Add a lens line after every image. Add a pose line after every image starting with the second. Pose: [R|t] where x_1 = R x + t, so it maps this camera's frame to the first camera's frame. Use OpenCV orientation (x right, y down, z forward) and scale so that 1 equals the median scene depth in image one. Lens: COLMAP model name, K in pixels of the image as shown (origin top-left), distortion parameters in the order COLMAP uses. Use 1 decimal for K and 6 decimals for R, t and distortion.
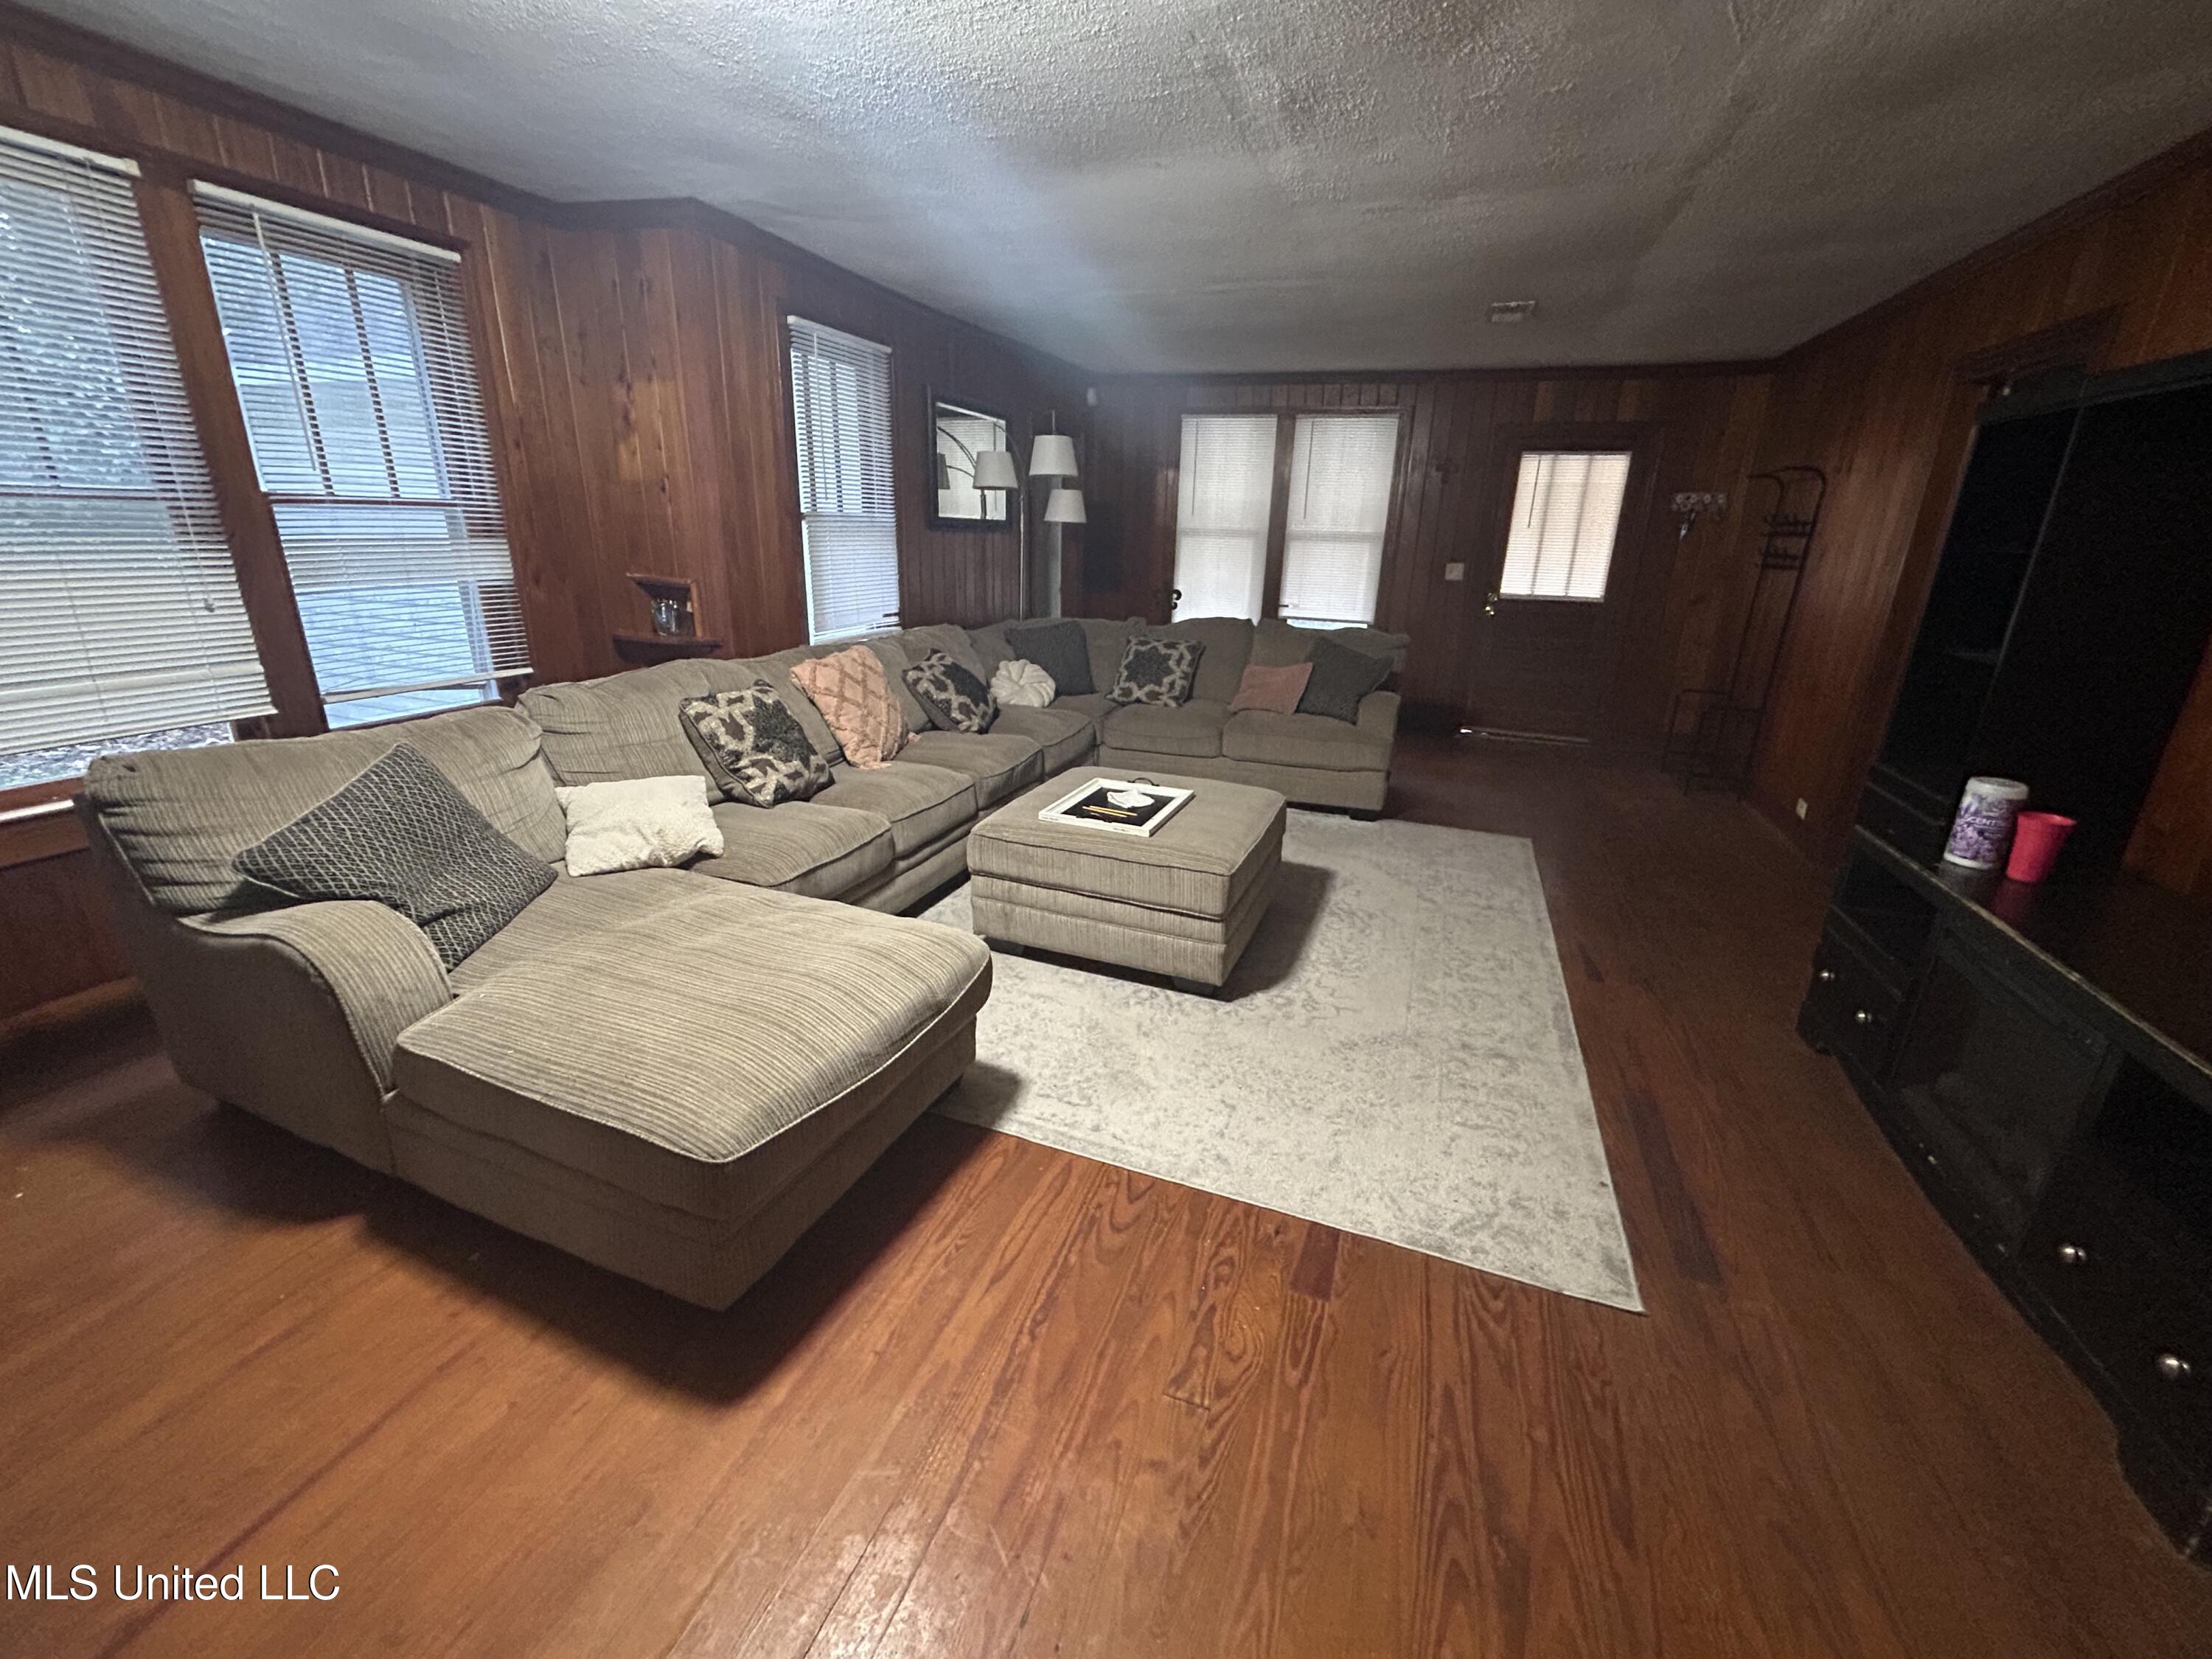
lens RADIAL K [[889.2, 0, 1090.6], [0, 889.2, 812.9], [0, 0, 1]] dist [-0.000951, 0.000381]
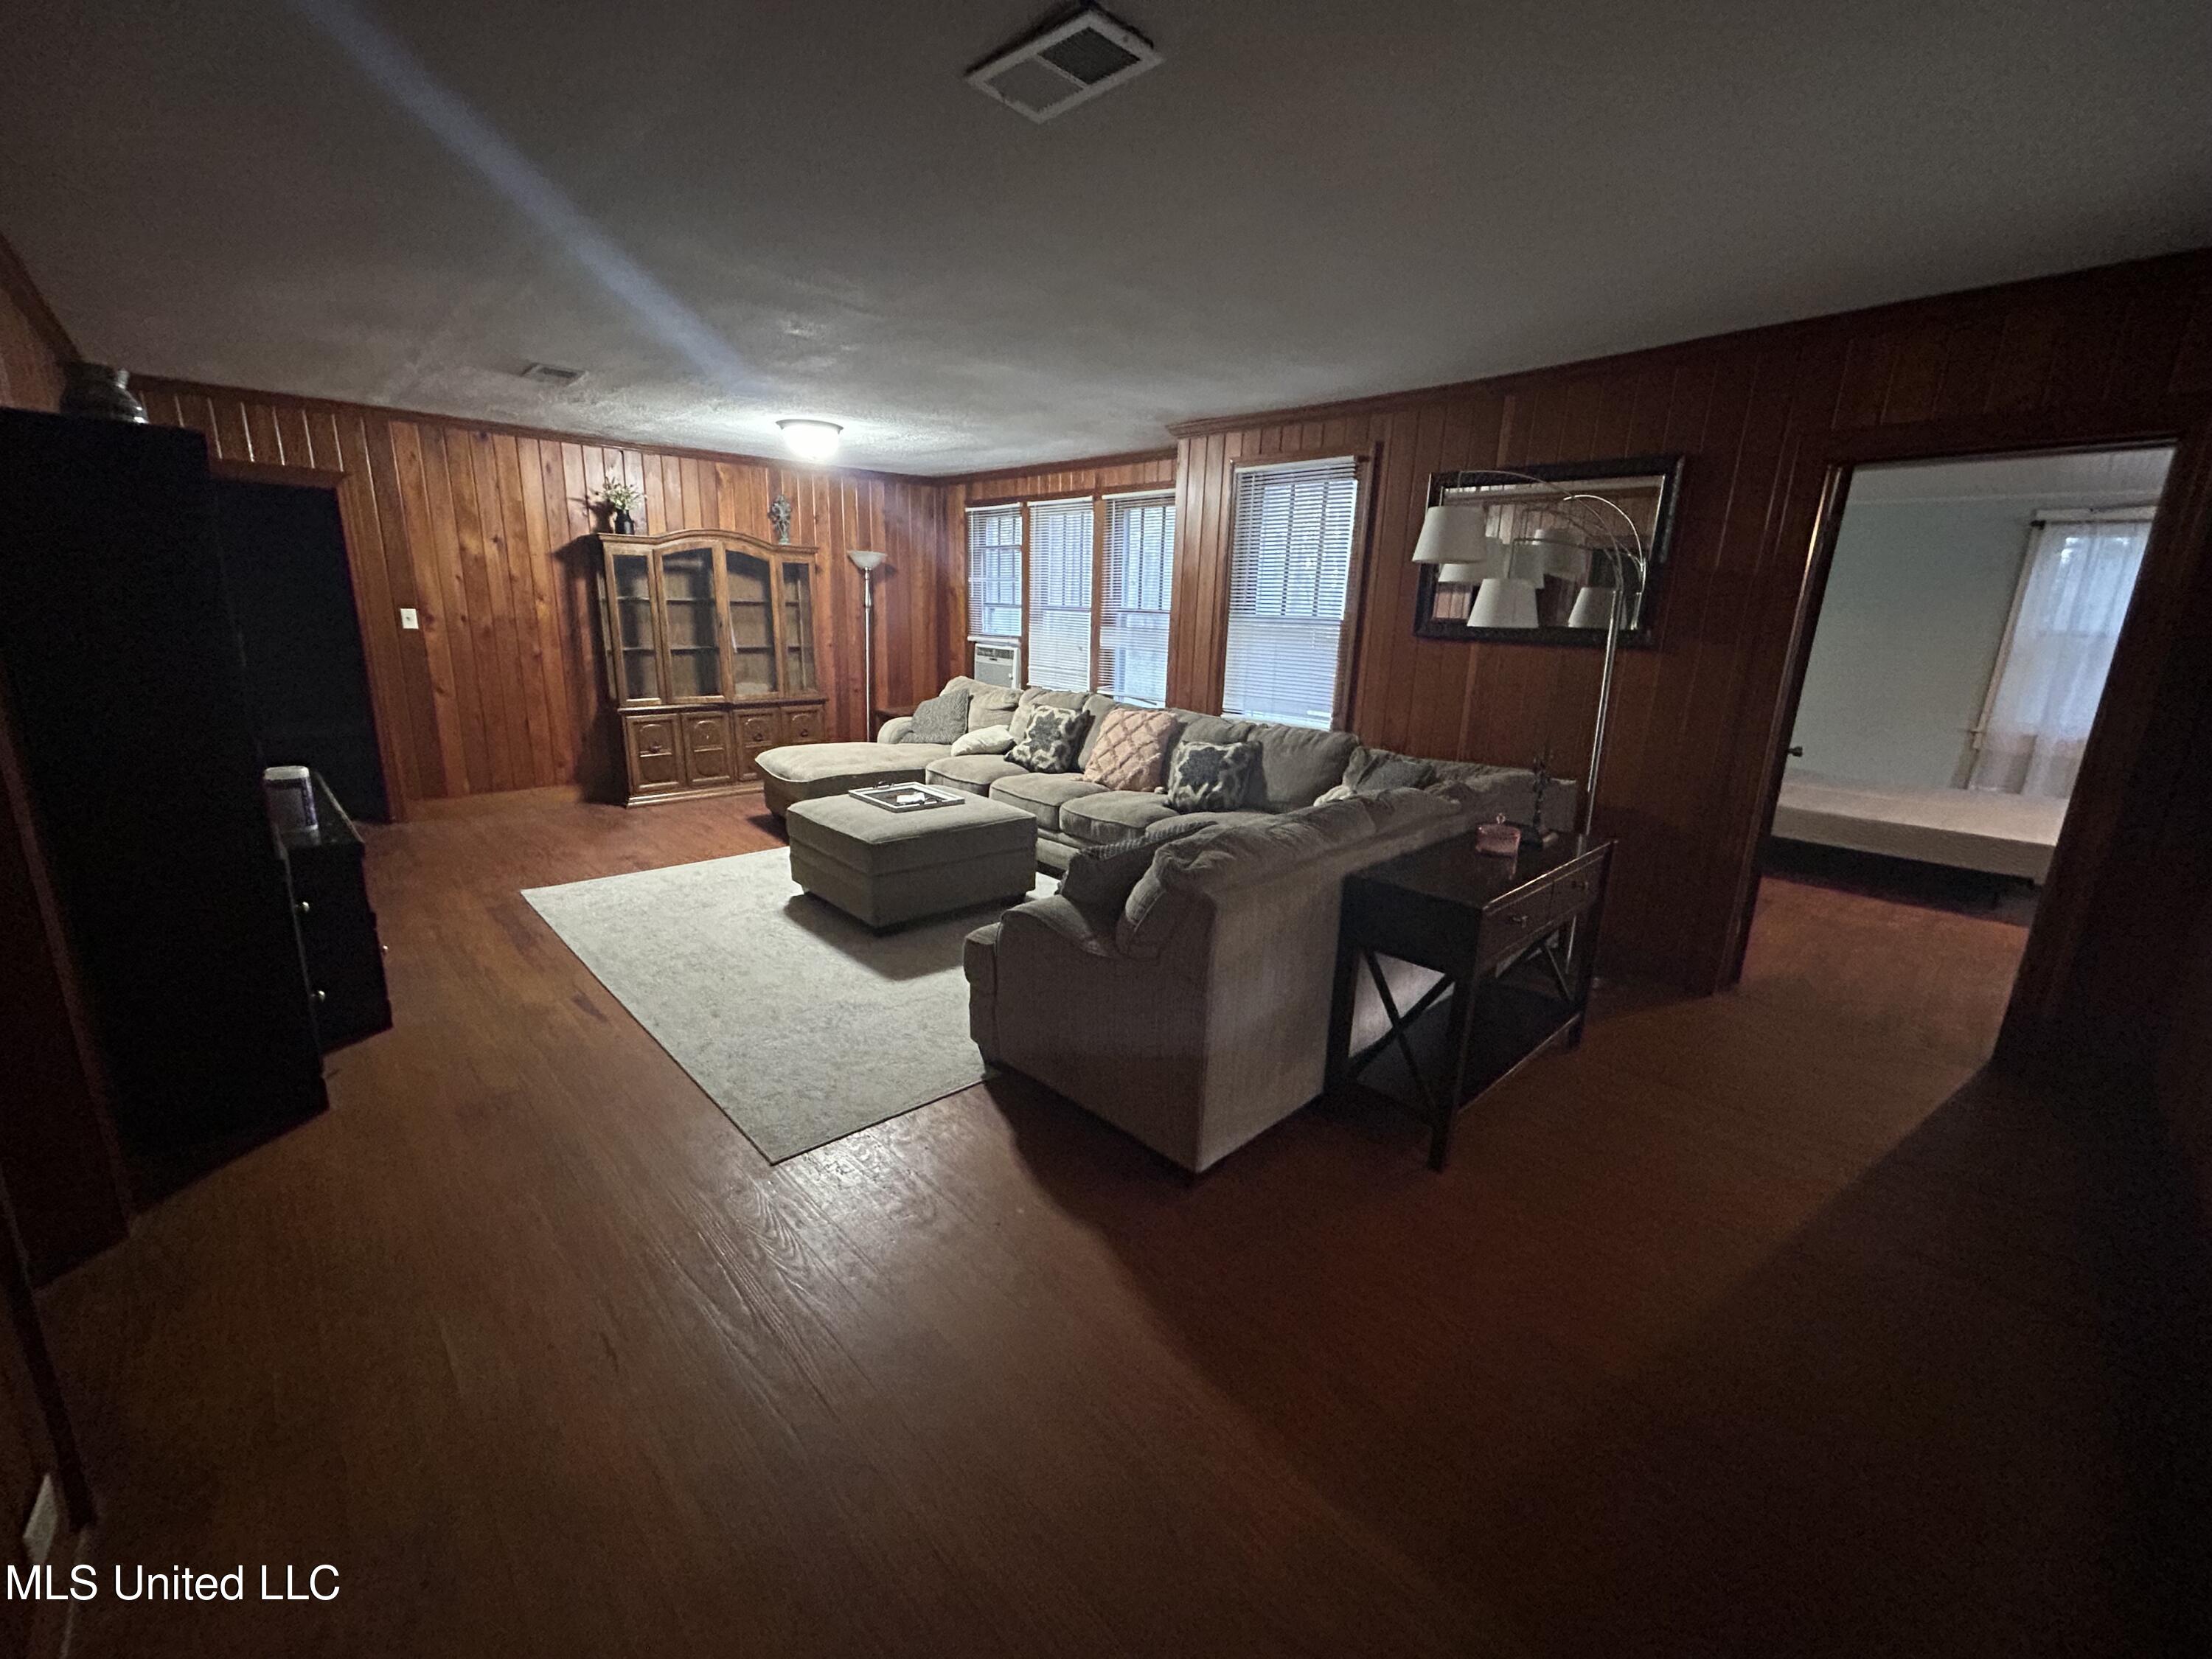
lens RADIAL K [[889.2, 0, 1119.8], [0, 889.2, 838.3], [0, 0, 1]] dist [-0.000951, 0.000381]
pose [[-0.415559, 0.196880, -0.888003, 1.222595], [-0.320275, 0.882093, 0.345449, -0.580223], [0.851313, 0.427960, -0.303506, 1.808994]]
